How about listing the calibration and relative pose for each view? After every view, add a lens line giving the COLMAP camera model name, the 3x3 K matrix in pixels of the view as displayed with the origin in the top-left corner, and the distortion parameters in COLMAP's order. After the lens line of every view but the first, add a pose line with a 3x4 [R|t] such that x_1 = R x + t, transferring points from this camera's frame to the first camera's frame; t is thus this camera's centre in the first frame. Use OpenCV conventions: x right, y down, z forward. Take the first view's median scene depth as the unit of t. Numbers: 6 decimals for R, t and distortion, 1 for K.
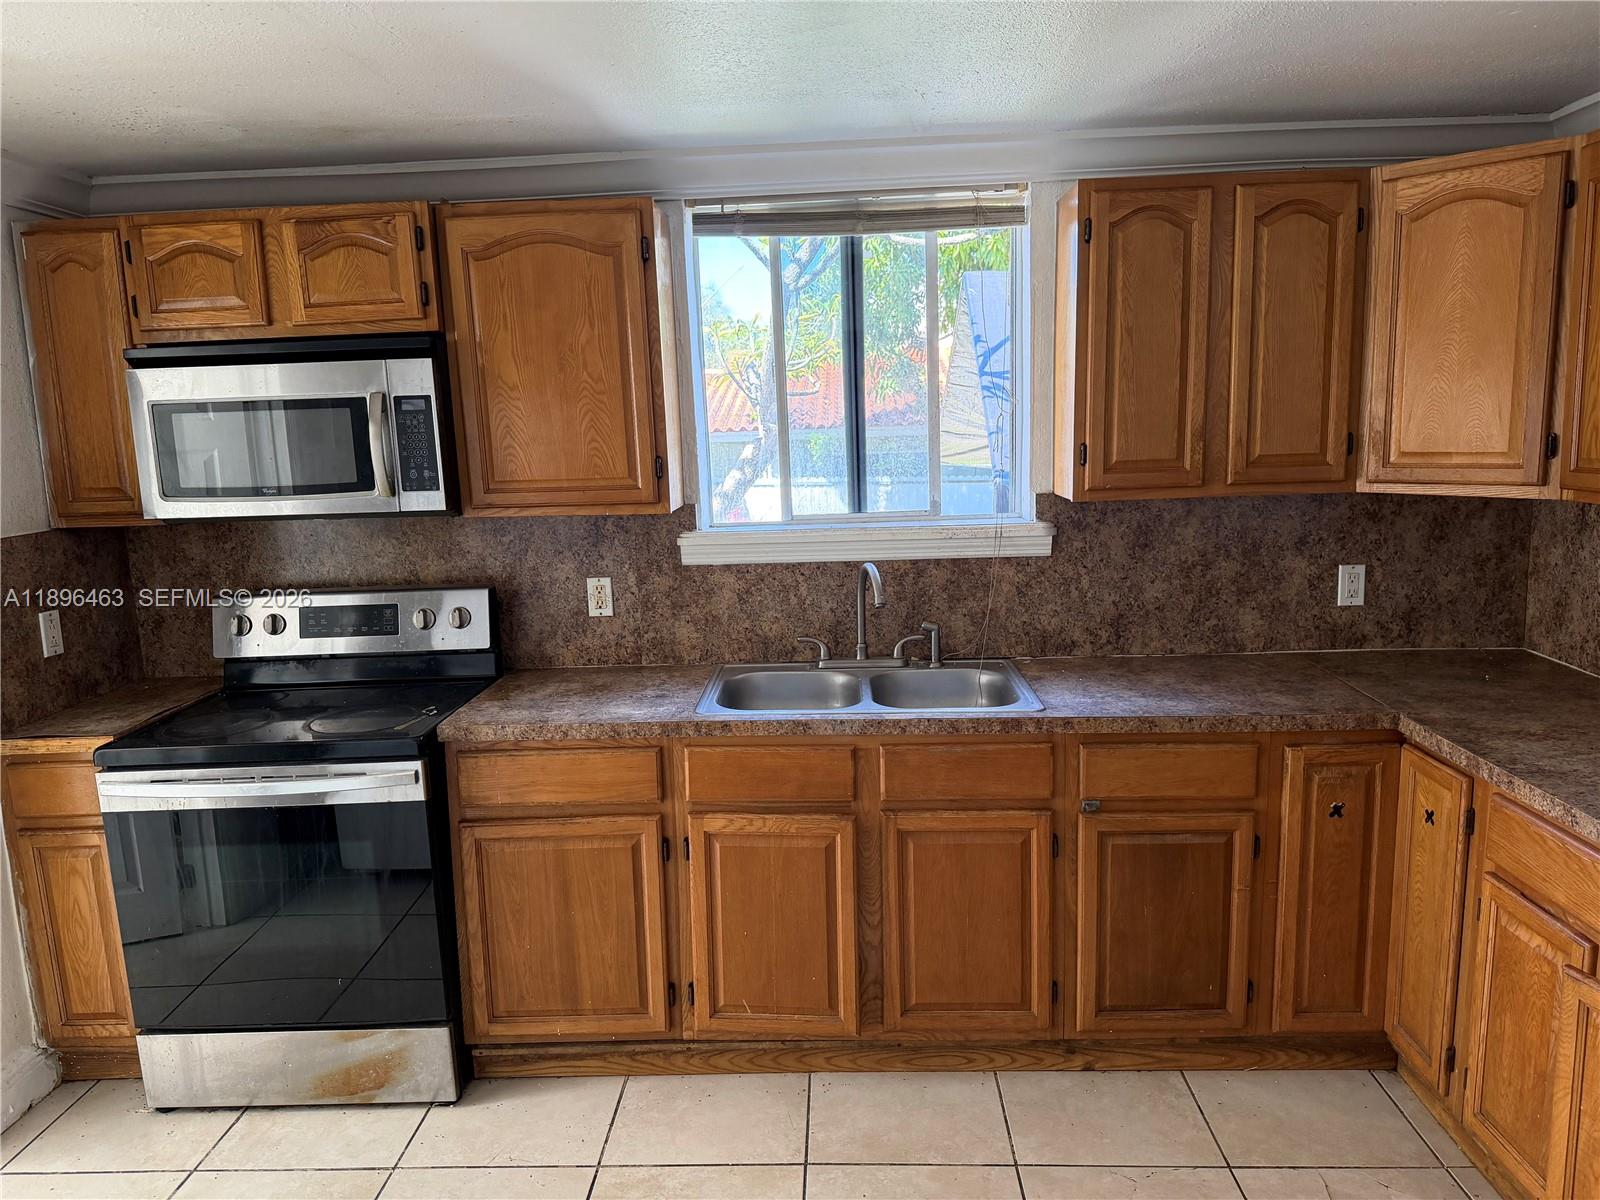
lens RADIAL K [[1109.0, 0, 800.0], [0, 1109.0, 600.0], [0, 0, 1]] dist [0.116498, -0.183166]
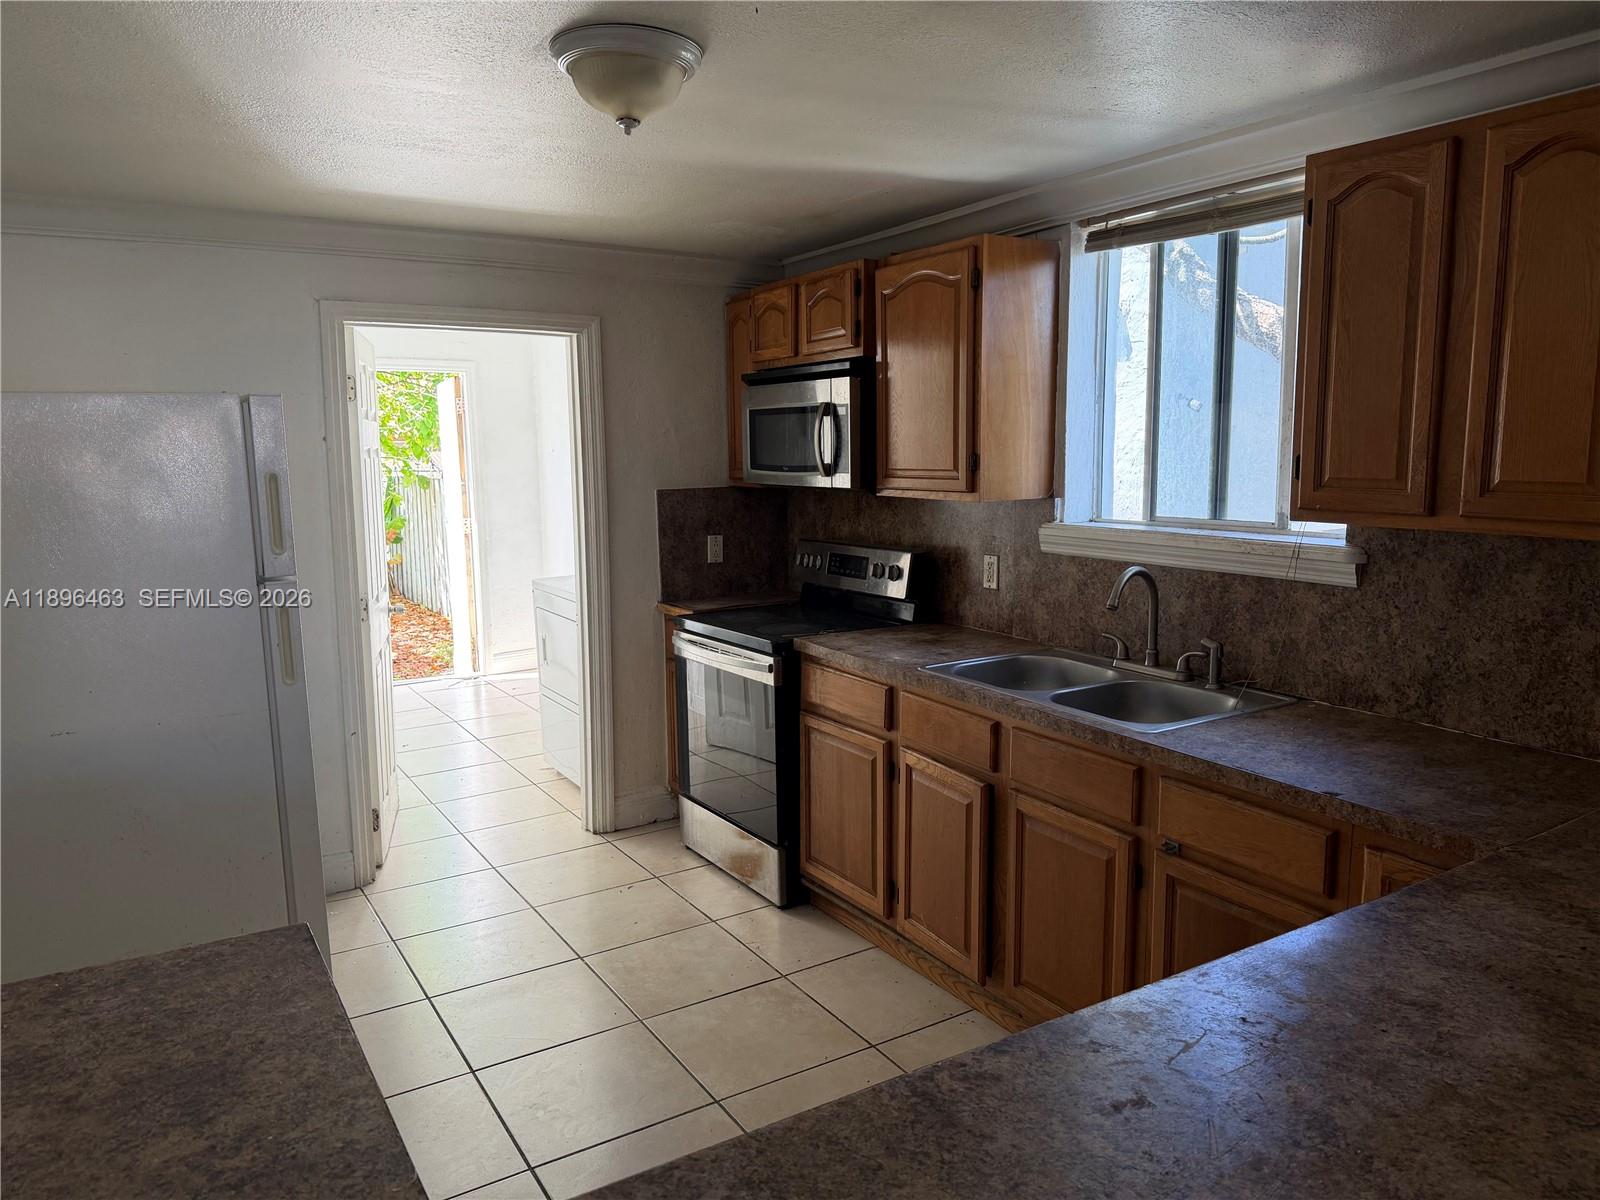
lens RADIAL K [[1114.8, 0, 795.8], [0, 1114.8, 590.9], [0, 0, 1]] dist [0.086603, -0.110825]
pose [[0.553141, 0.137833, -0.821606, 0.744418], [-0.137507, 0.987797, 0.073138, -0.044791], [0.821661, 0.072521, 0.565344, 0.185515]]
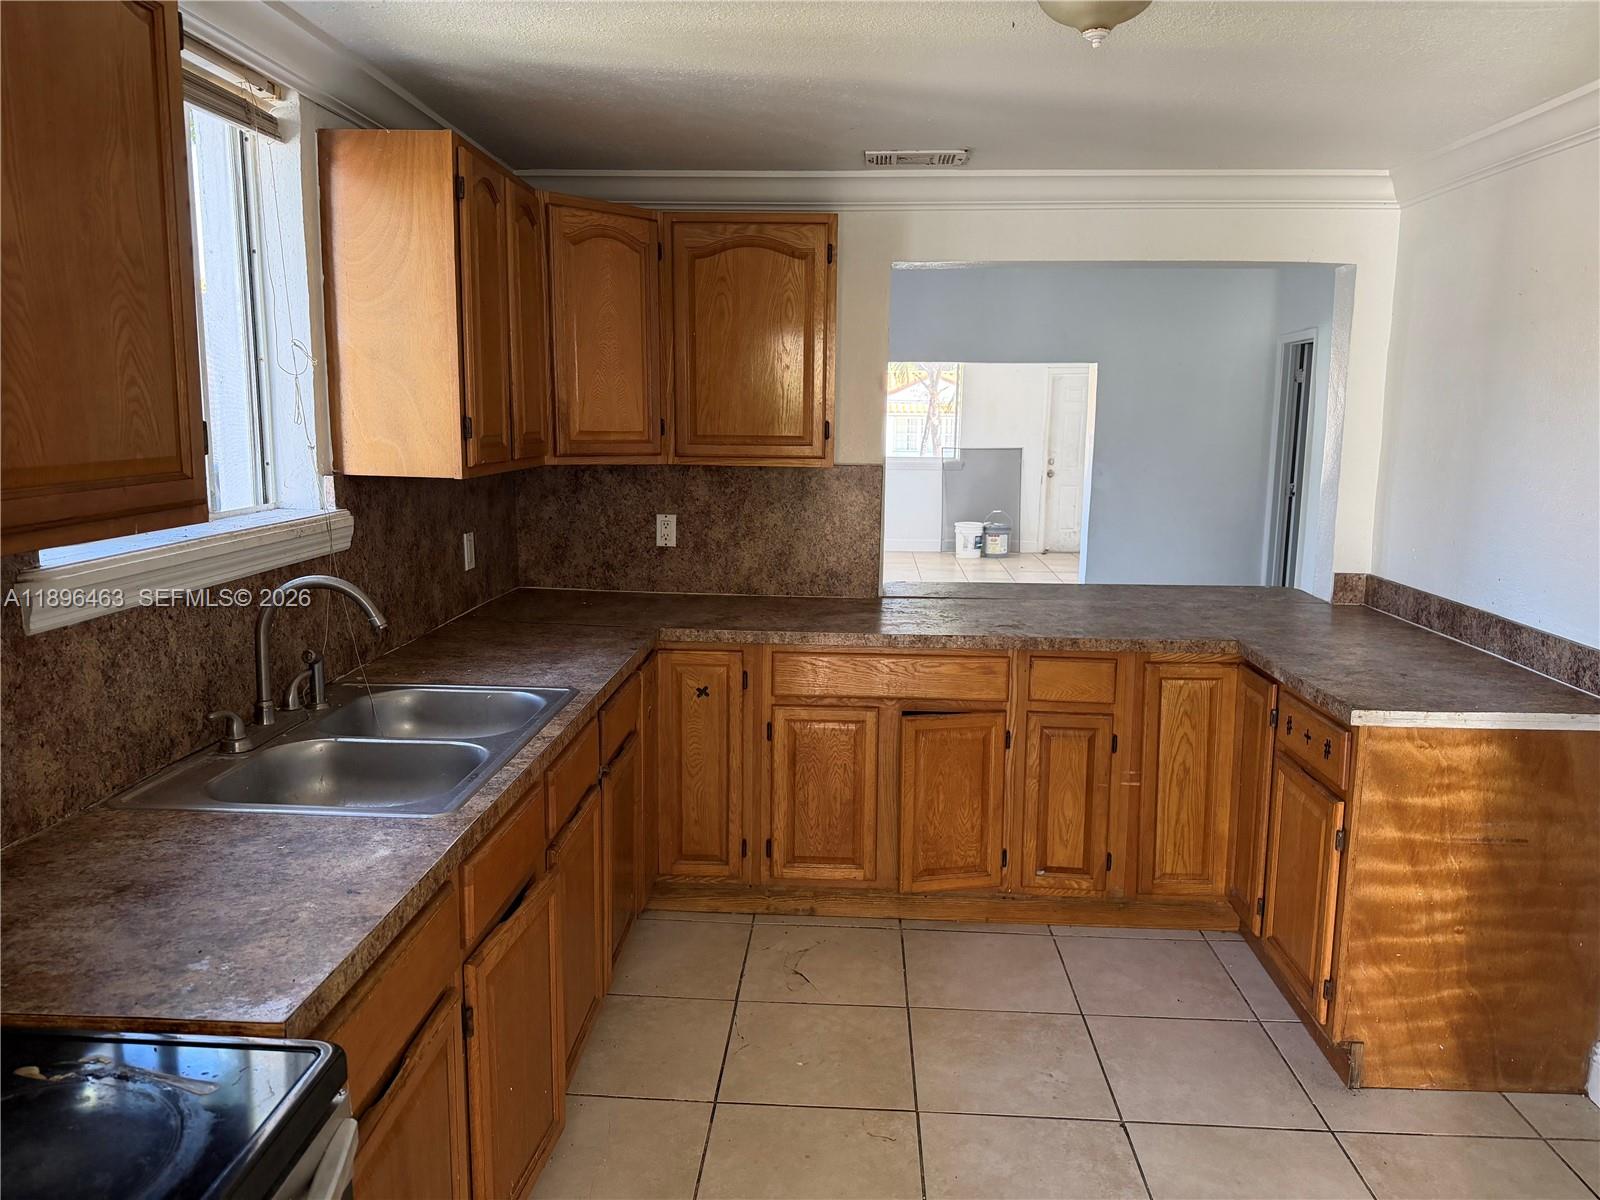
lens RADIAL K [[1099.6, 0, 809.3], [0, 1099.6, 596.2], [0, 0, 1]] dist [0.063929, -0.114640]
pose [[0.006280, -0.133983, 0.990964, -0.656419], [0.139848, 0.981362, 0.131799, -0.072072], [-0.990153, 0.137756, 0.024900, 0.691389]]
